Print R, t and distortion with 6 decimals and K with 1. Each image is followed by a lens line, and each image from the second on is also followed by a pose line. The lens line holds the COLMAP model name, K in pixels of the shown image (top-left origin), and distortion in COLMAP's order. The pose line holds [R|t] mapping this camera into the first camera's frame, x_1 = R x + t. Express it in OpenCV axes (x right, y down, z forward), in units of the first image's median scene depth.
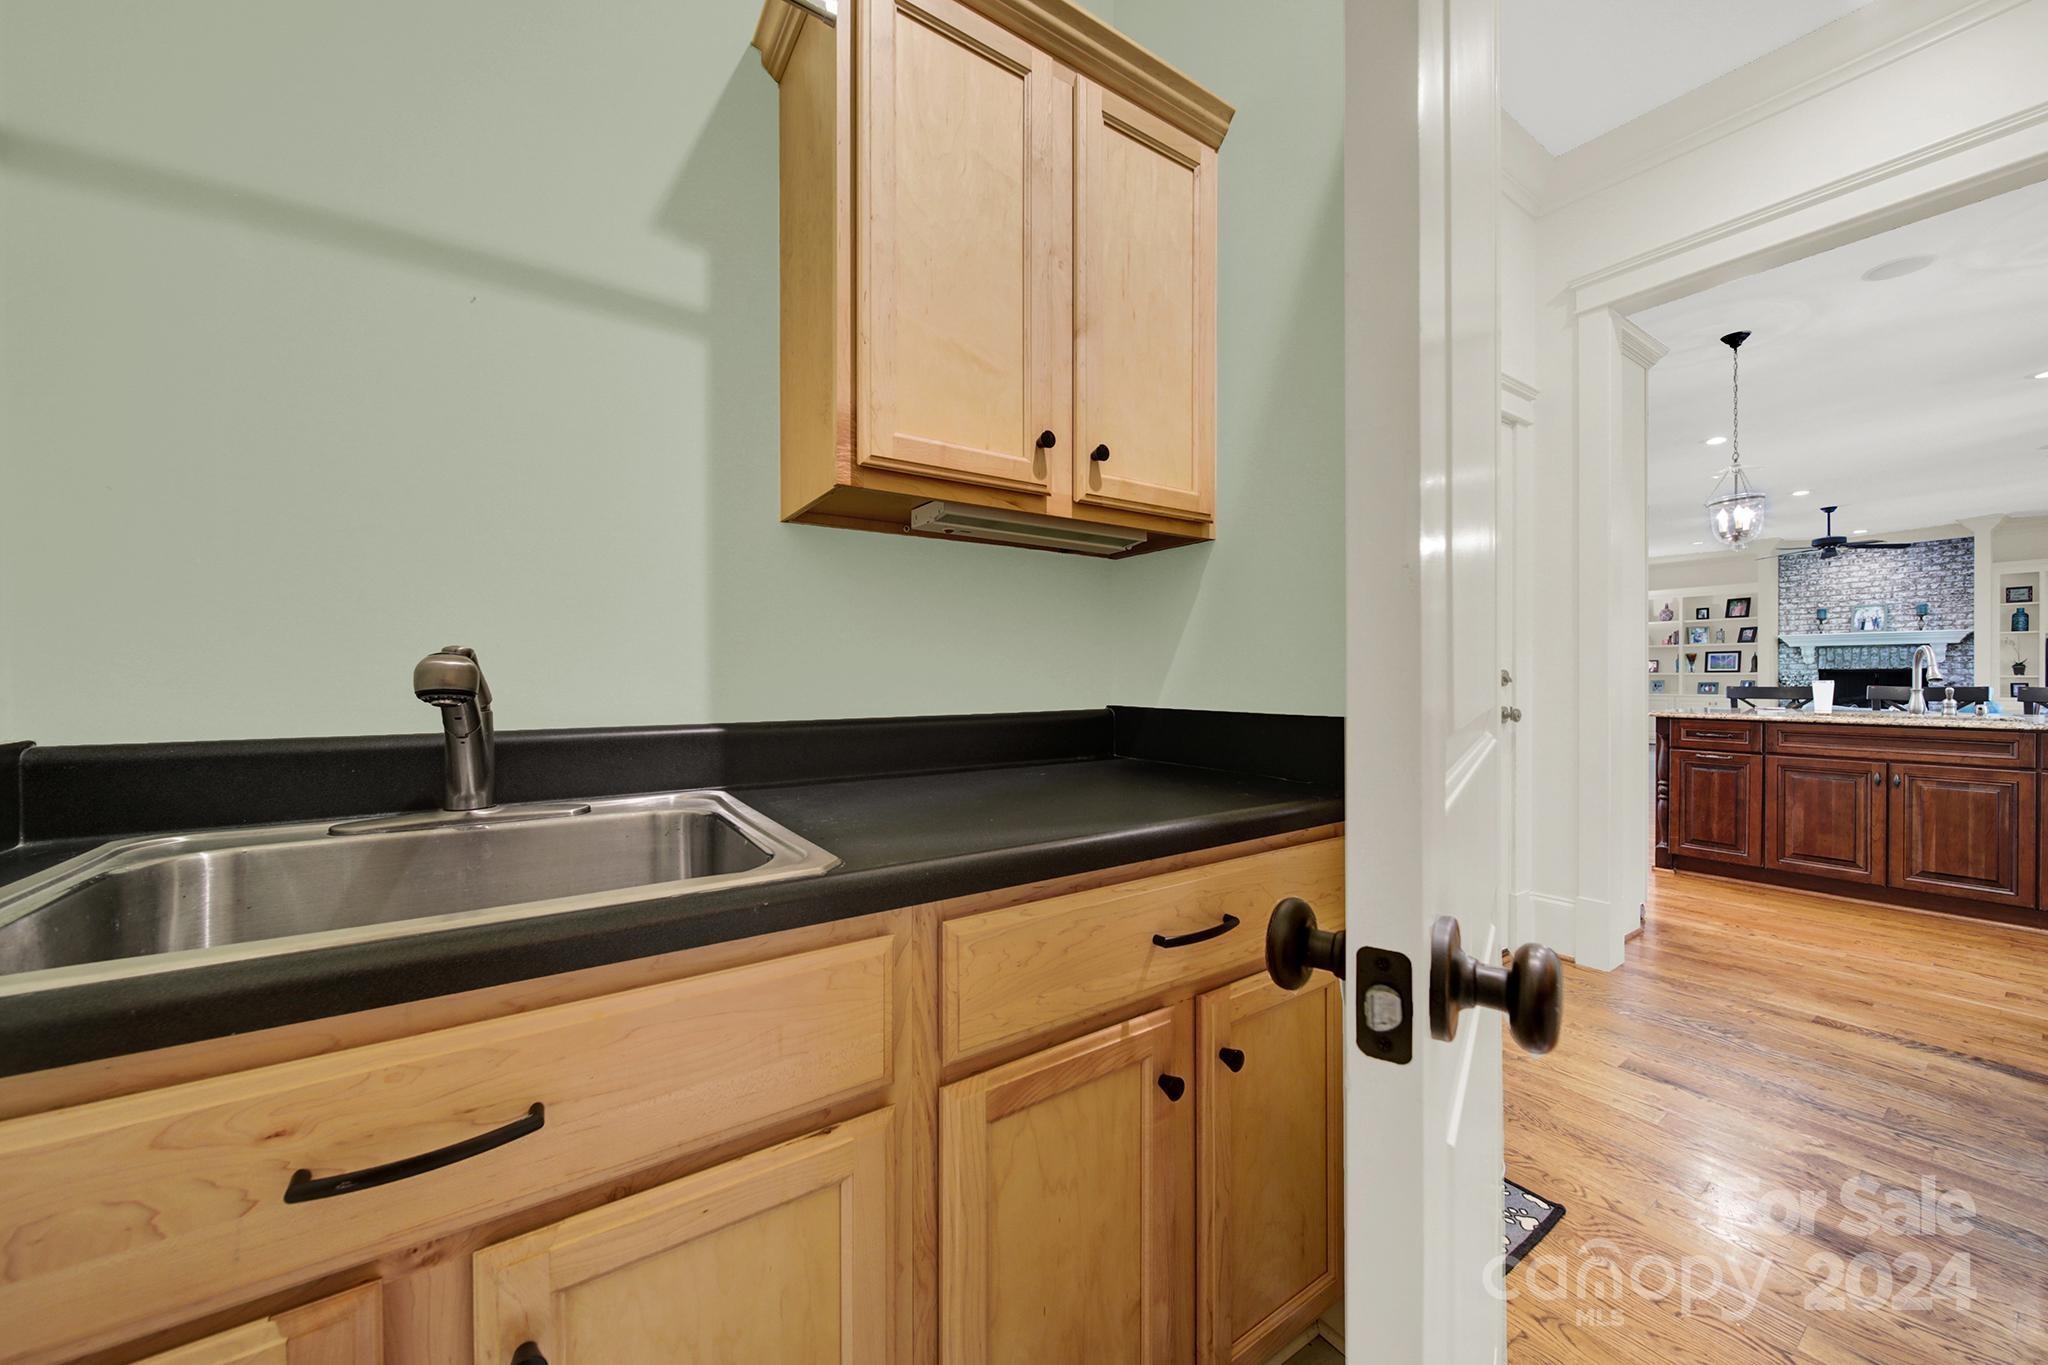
lens RADIAL K [[734.7, 0, 1023.7], [0, 734.7, 680.8], [0, 0, 1]] dist [-0.002425, -0.001091]
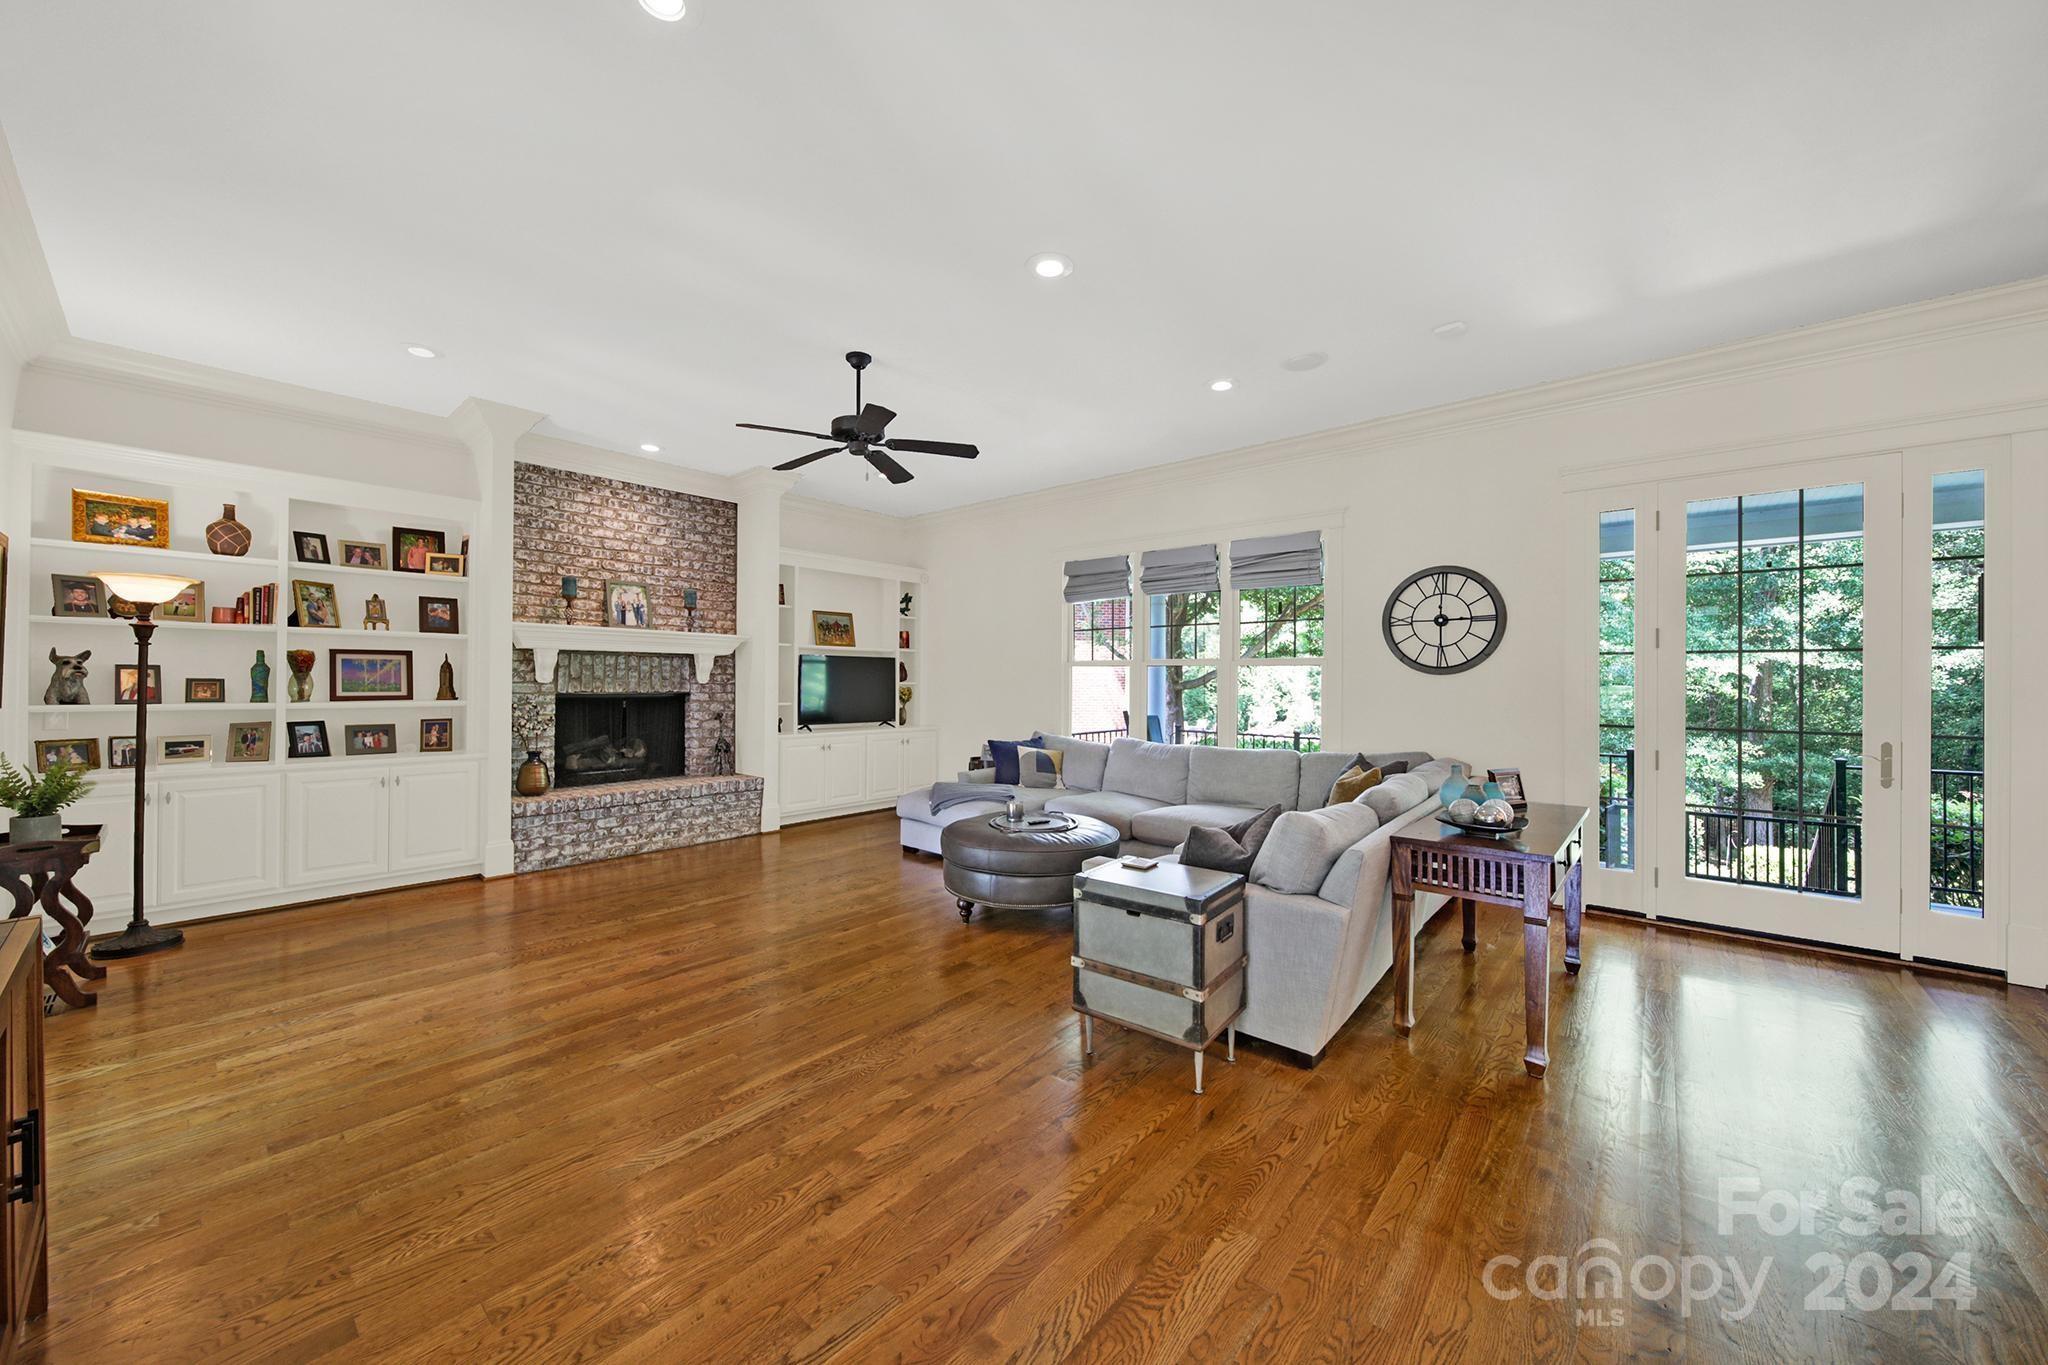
lens RADIAL K [[734.7, 0, 1013.6], [0, 734.7, 681.2], [0, 0, 1]] dist [-0.002425, -0.001091]
pose [[-0.248148, 0.004111, 0.968713, 0.514955], [0.001555, 0.999991, -0.003846, -0.022688], [-0.968721, 0.000552, -0.248152, 0.837720]]
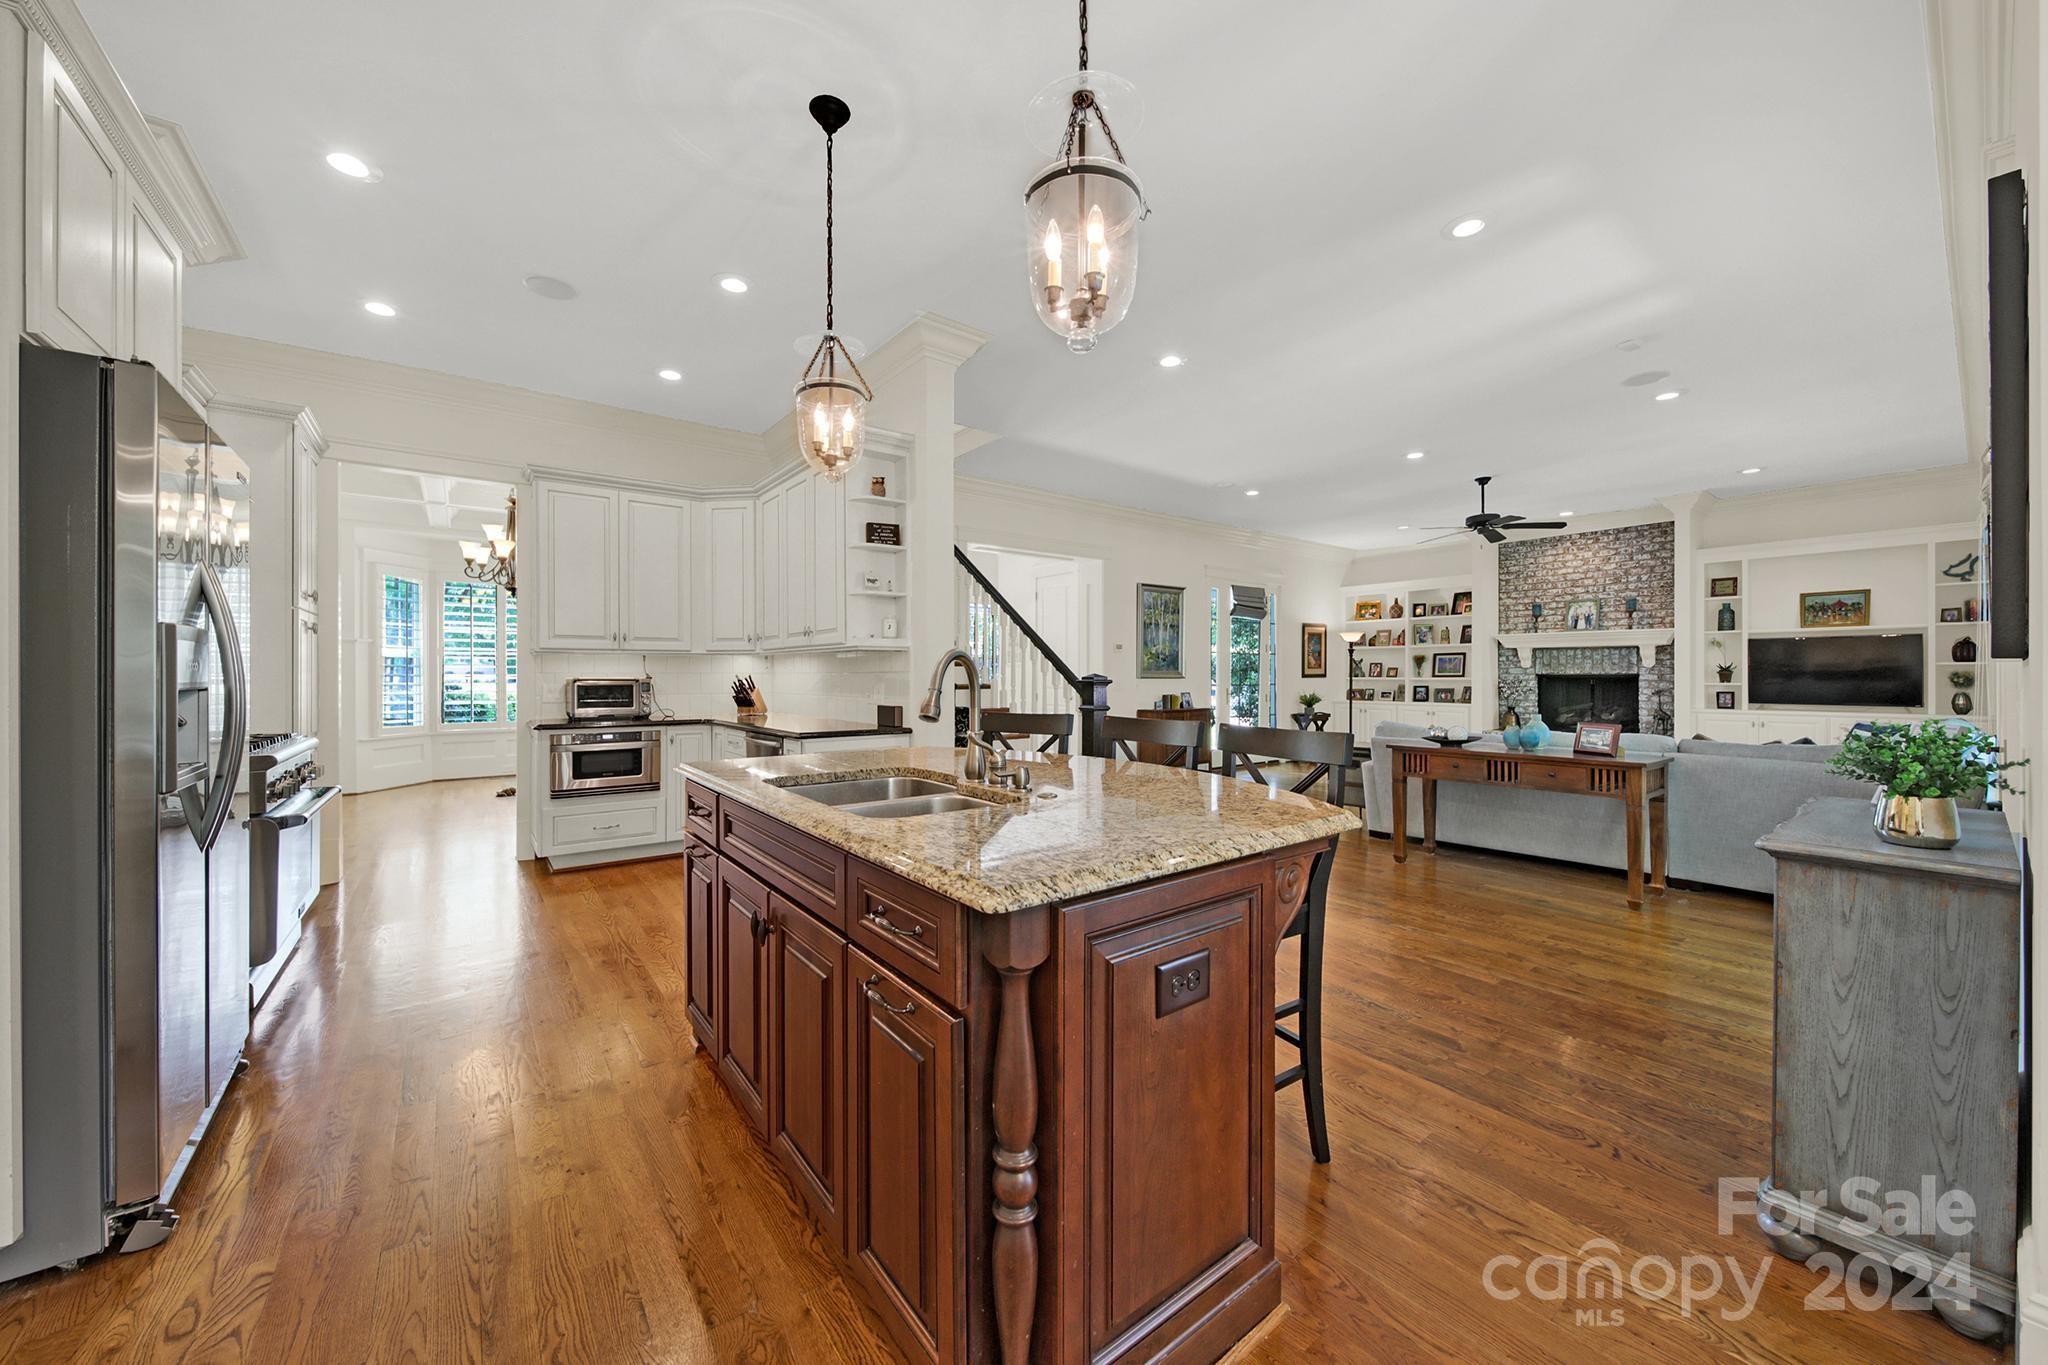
lens RADIAL K [[734.7, 0, 1022.4], [0, 734.7, 677.7], [0, 0, 1]] dist [-0.002425, -0.001091]
pose [[0.998624, 0.001121, 0.052438, 0.445451], [-0.000949, 0.999994, -0.003300, -0.008338], [-0.052441, 0.003246, 0.998619, 0.168680]]
